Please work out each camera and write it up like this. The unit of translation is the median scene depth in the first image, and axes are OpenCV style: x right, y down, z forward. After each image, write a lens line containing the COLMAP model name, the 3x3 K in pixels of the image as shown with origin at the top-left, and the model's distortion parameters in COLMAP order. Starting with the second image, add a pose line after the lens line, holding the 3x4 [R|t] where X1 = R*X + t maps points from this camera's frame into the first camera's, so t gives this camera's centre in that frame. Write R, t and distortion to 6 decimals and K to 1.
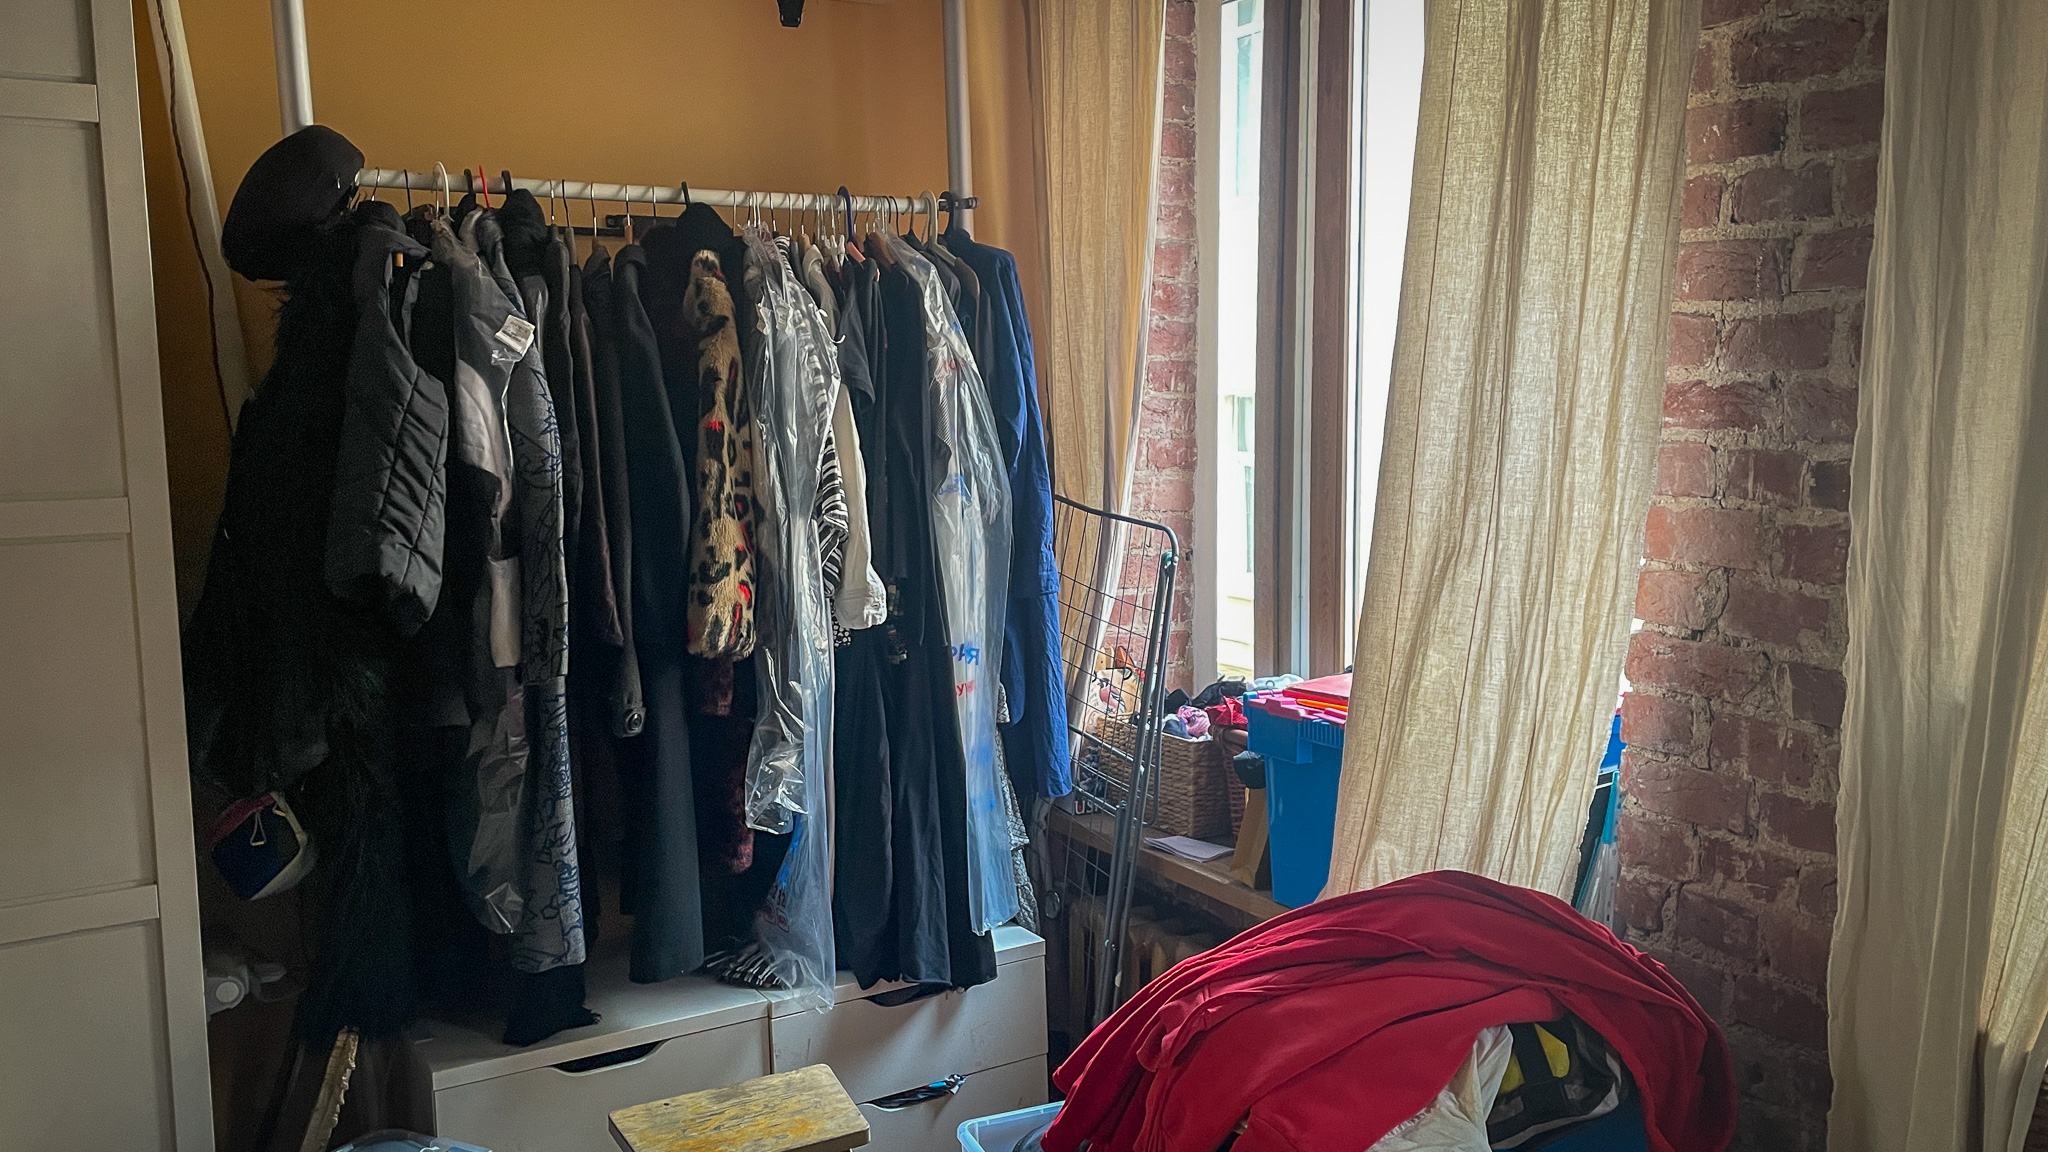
lens RADIAL K [[1561.5, 0, 1023.7], [0, 1561.5, 585.5], [0, 0, 1]] dist [0.004913, 0.000101]
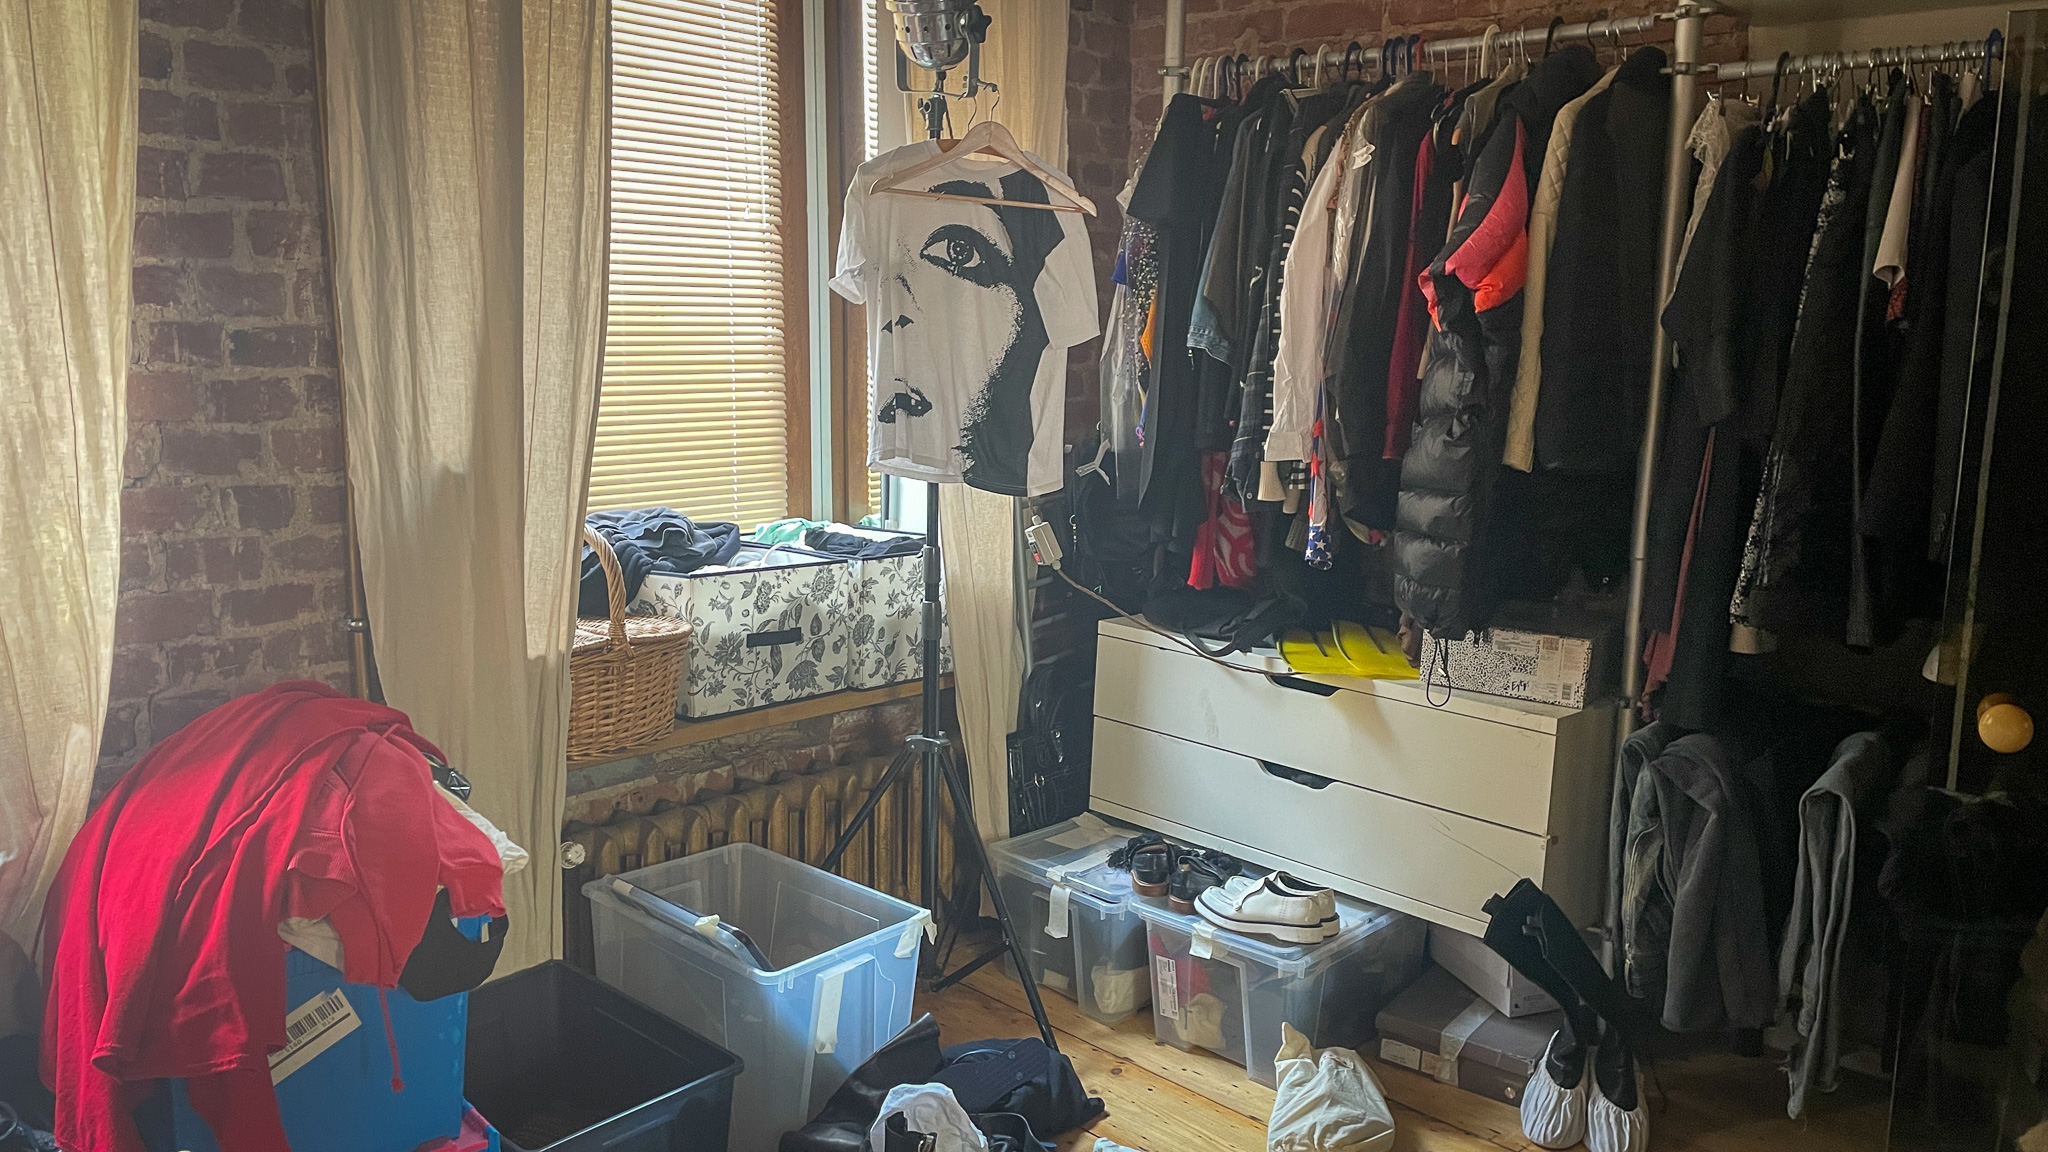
lens RADIAL K [[1561.5, 0, 1025.3], [0, 1561.5, 570.2], [0, 0, 1]] dist [0.004913, 0.000101]
pose [[-0.276464, -0.152853, 0.948791, -0.927837], [0.101159, 0.977157, 0.186899, -0.059053], [-0.955685, 0.147649, -0.254686, 0.711250]]
